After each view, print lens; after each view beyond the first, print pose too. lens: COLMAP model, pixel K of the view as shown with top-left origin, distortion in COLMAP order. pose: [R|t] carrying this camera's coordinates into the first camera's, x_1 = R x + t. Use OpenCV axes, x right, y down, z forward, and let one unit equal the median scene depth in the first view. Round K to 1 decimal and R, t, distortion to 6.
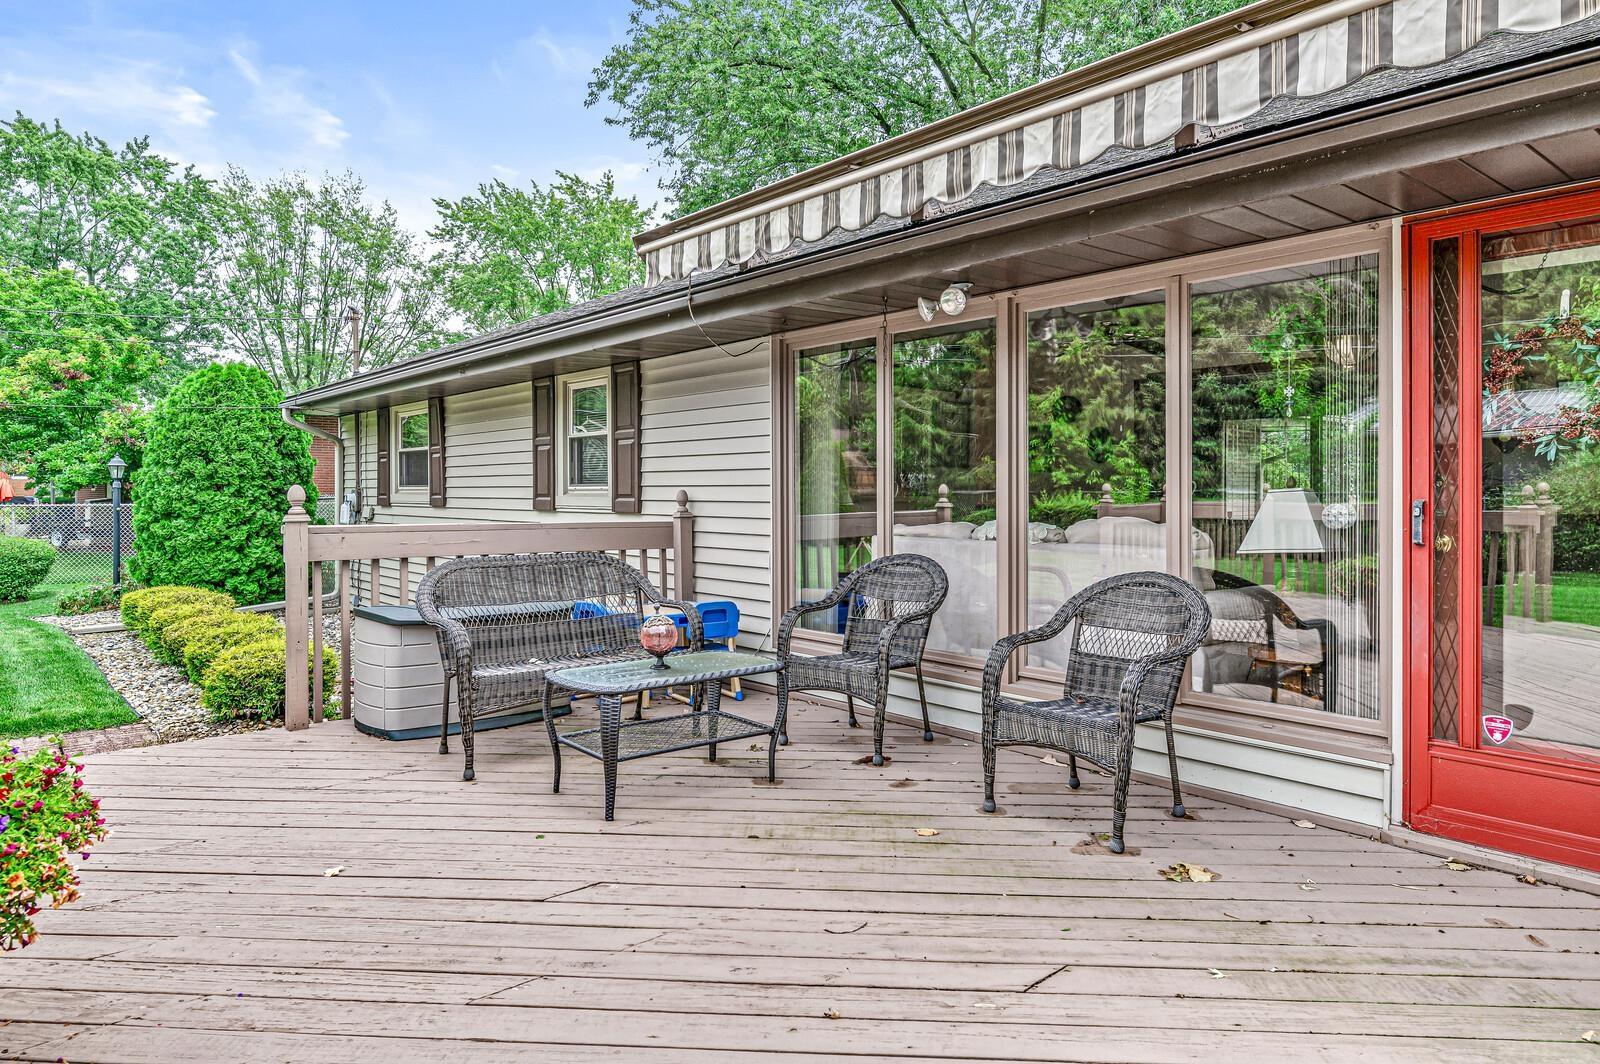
lens RADIAL K [[990.3, 0, 796.0], [0, 990.3, 507.4], [0, 0, 1]] dist [0.001206, 0.001157]
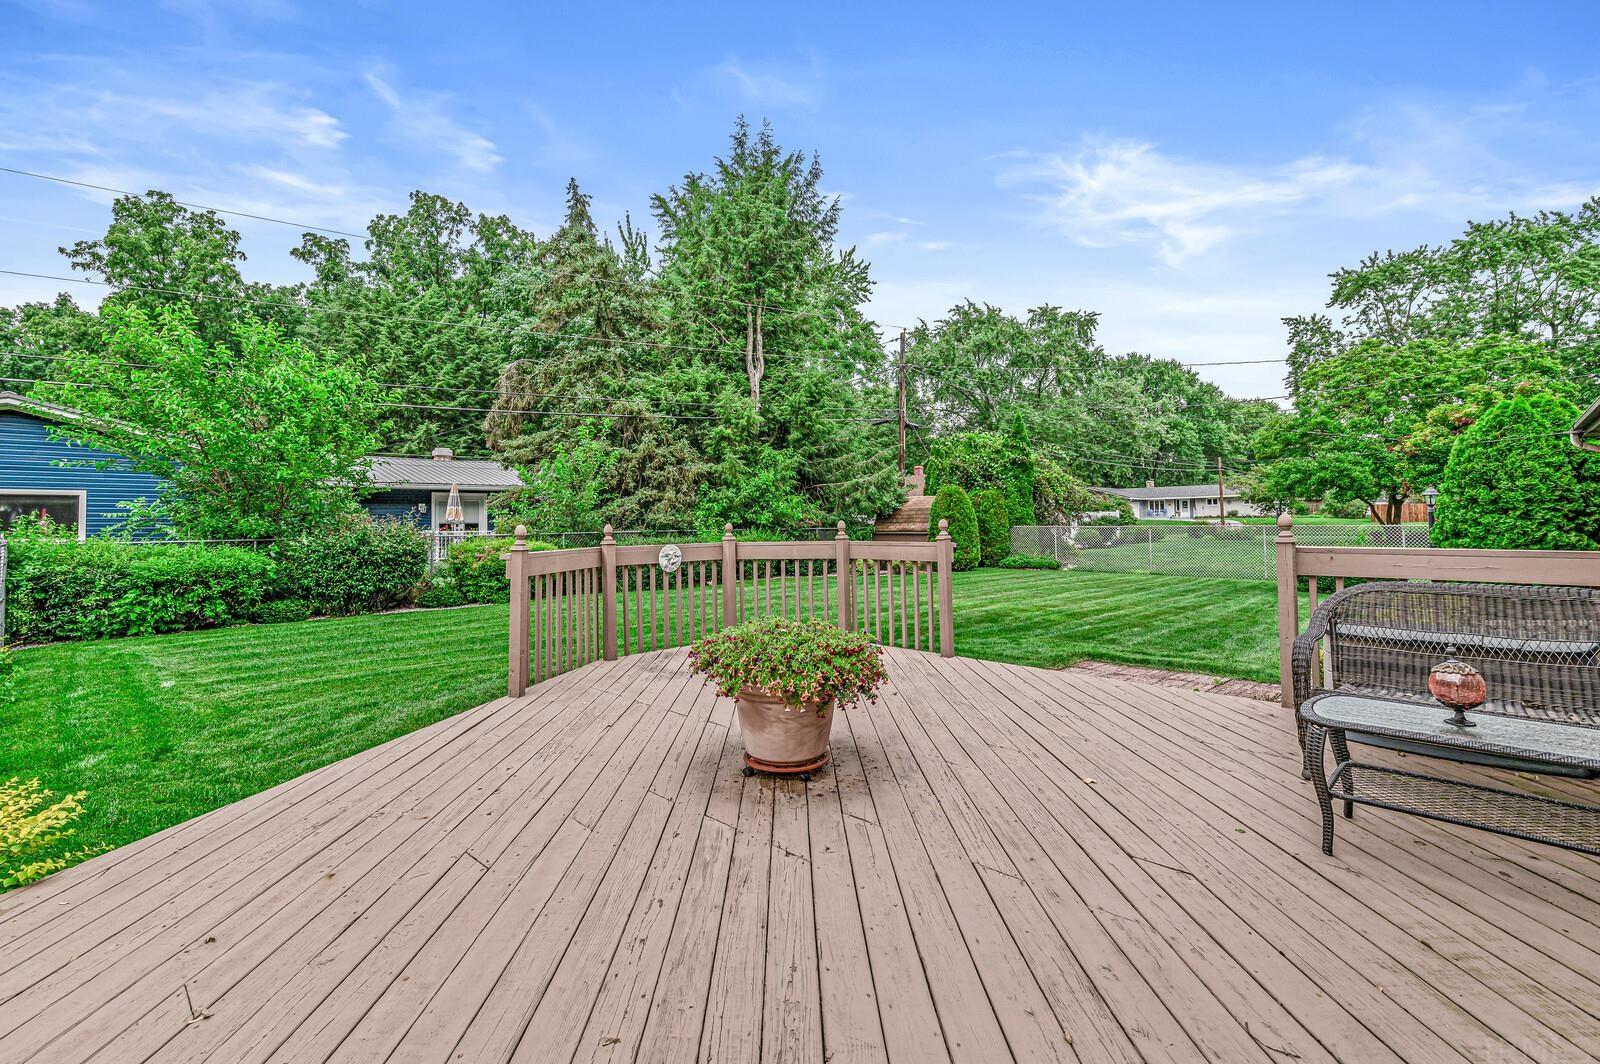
lens RADIAL K [[712.0, 0, 804.1], [0, 712.0, 515.5], [0, 0, 1]] dist [0.001226, 0.000050]
pose [[0.085630, -0.009956, -0.996277, 0.155979], [-0.004243, 0.999937, -0.010357, -0.003227], [0.996318, 0.005114, 0.085582, 0.138405]]
